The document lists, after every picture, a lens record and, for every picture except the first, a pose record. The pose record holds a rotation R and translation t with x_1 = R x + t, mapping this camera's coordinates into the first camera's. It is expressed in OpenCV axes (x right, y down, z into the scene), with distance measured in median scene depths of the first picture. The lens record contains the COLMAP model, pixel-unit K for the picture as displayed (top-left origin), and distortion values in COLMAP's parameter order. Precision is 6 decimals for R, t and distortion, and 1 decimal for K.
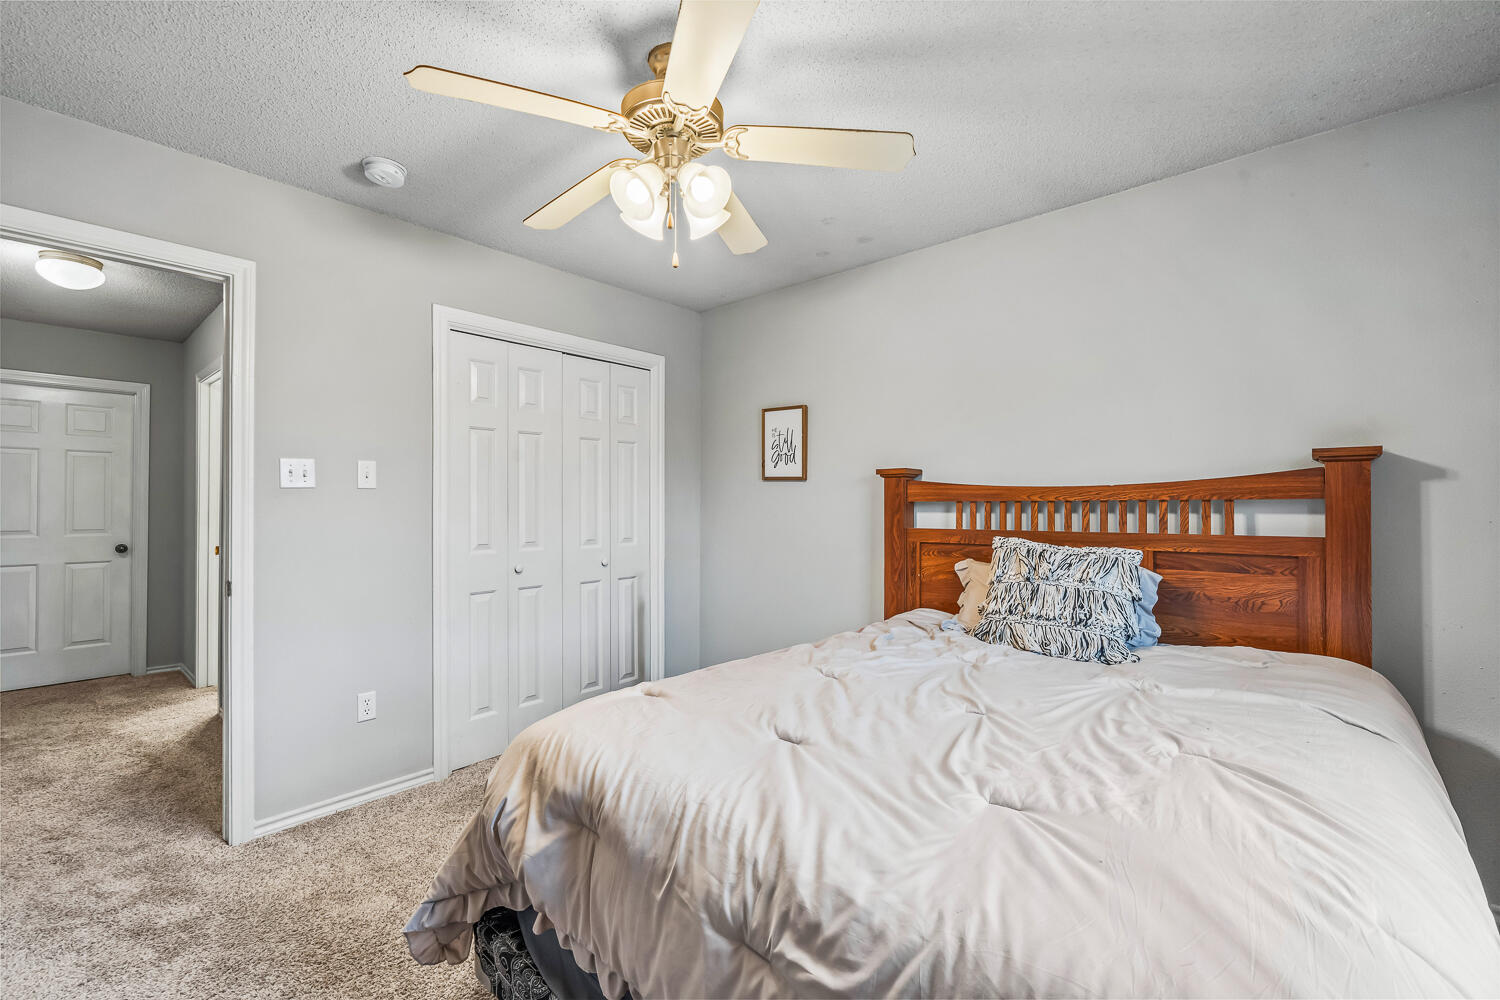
lens RADIAL K [[635.4, 0, 745.5], [0, 635.4, 496.1], [0, 0, 1]] dist [0.001808, 0.000232]
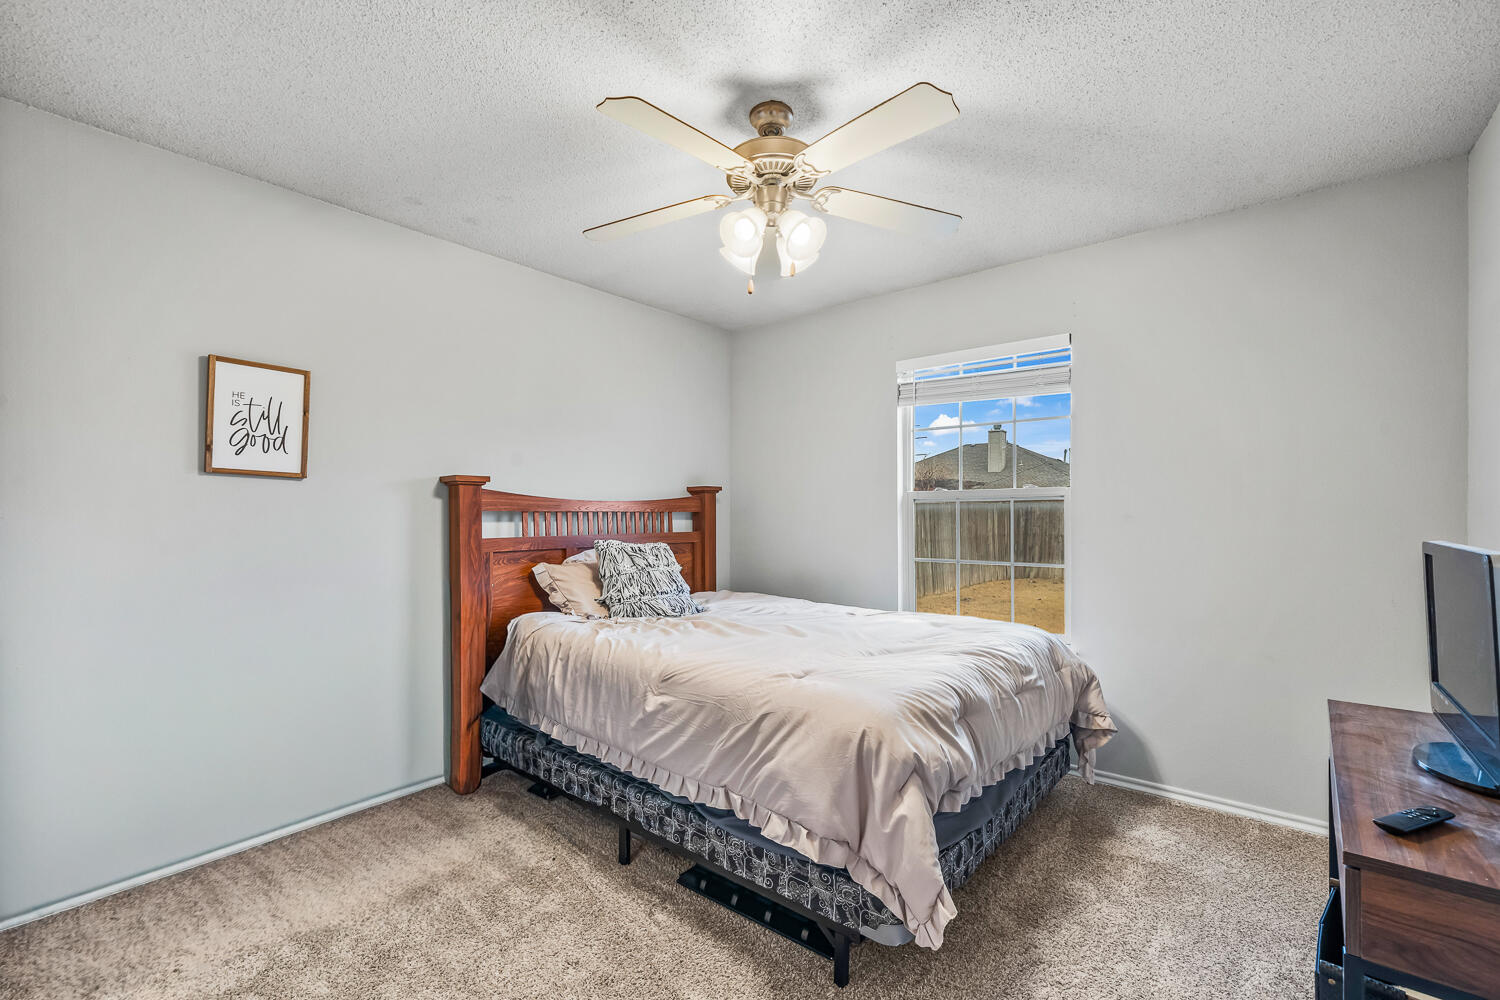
lens RADIAL K [[644.2, 0, 737.4], [0, 644.2, 505.6], [0, 0, 1]] dist [-0.000927, 0.000080]
pose [[-0.019886, 0.018966, 0.999622, -0.721973], [-0.007942, 0.999786, -0.019127, 0.016412], [-0.999771, -0.008320, -0.019731, 0.630089]]
